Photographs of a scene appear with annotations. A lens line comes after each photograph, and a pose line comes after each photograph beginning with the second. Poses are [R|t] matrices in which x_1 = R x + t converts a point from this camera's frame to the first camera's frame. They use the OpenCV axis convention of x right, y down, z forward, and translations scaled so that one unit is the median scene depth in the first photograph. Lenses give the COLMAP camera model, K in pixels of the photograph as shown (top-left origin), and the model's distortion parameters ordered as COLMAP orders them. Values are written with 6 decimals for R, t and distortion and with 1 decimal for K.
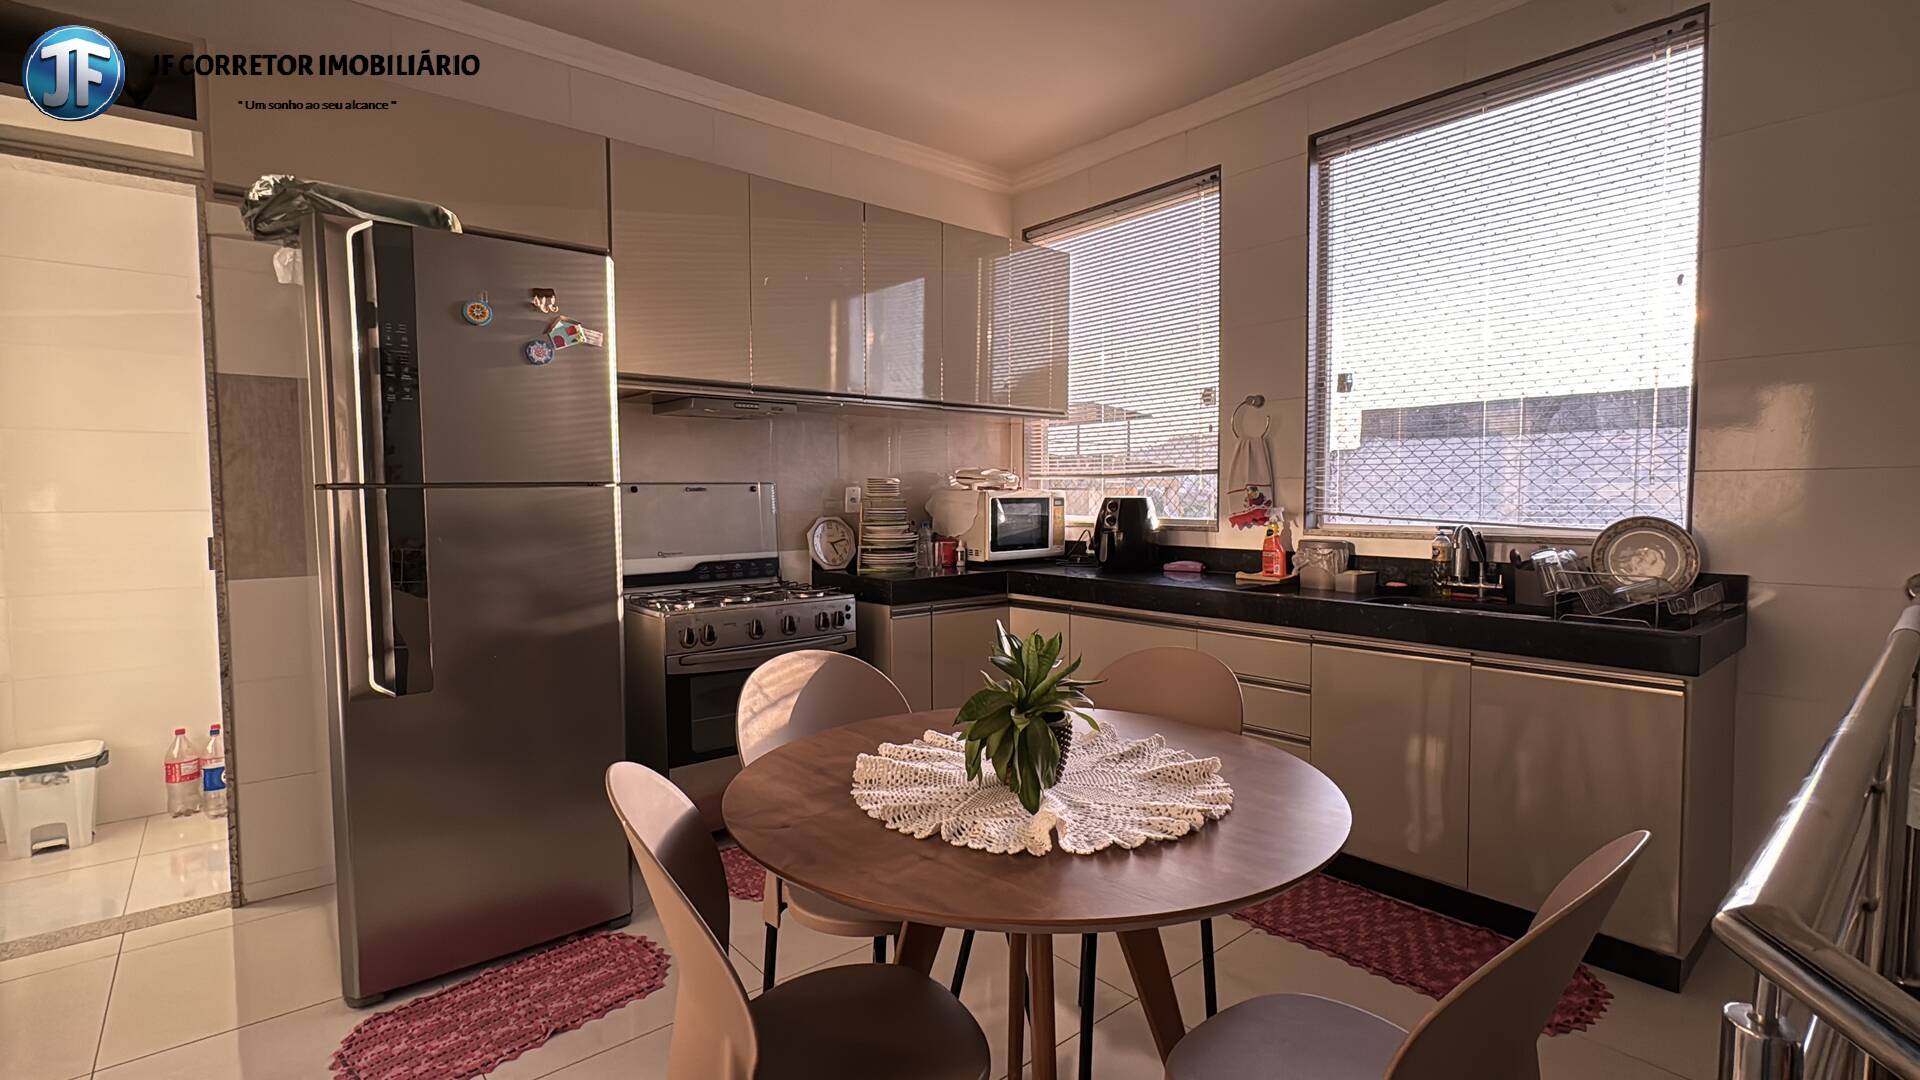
lens RADIAL K [[875.8, 0, 960.2], [0, 875.8, 540.9], [0, 0, 1]] dist [-0.003852, 0.000740]
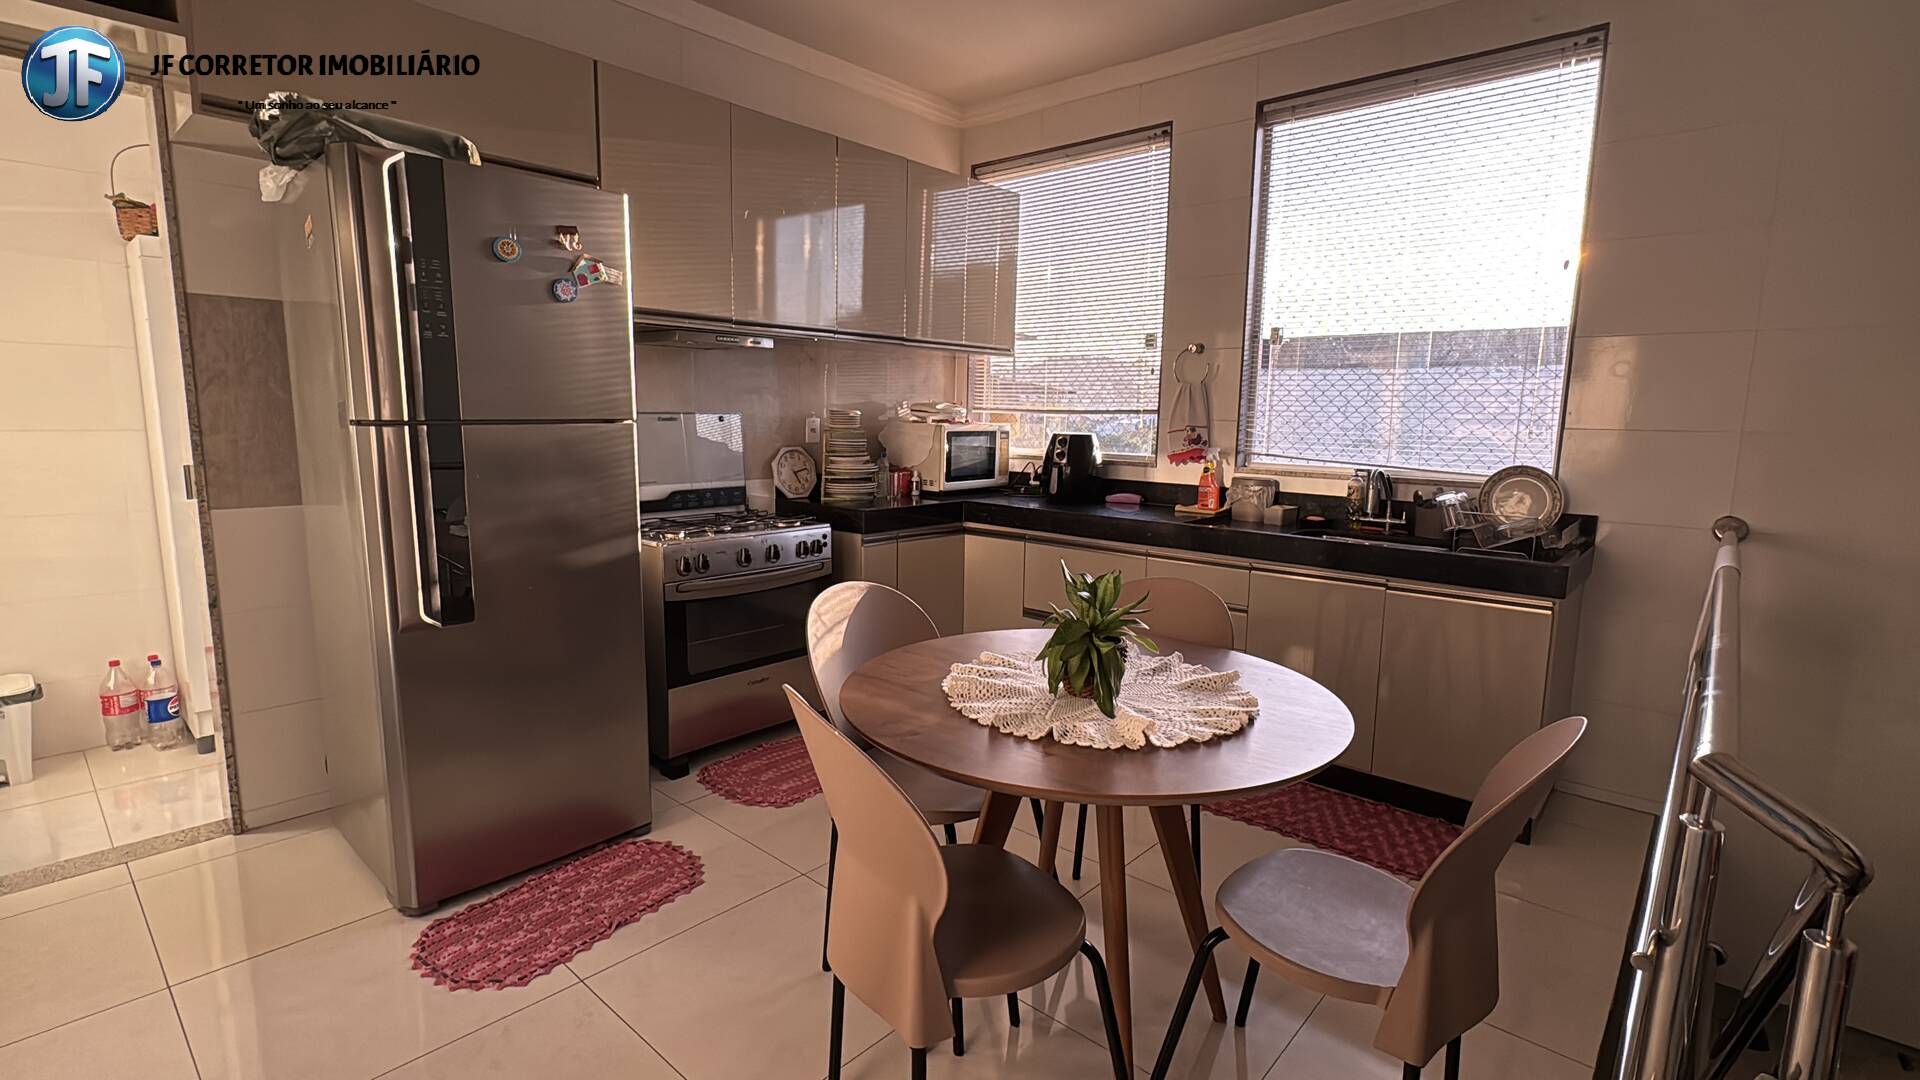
lens RADIAL K [[875.8, 0, 959.8], [0, 875.8, 541.5], [0, 0, 1]] dist [-0.003852, 0.000740]
pose [[0.989811, 0.001999, 0.142372, -0.151683], [-0.015490, 0.995479, 0.093715, -0.024422], [-0.141541, -0.094966, 0.985367, -0.081612]]
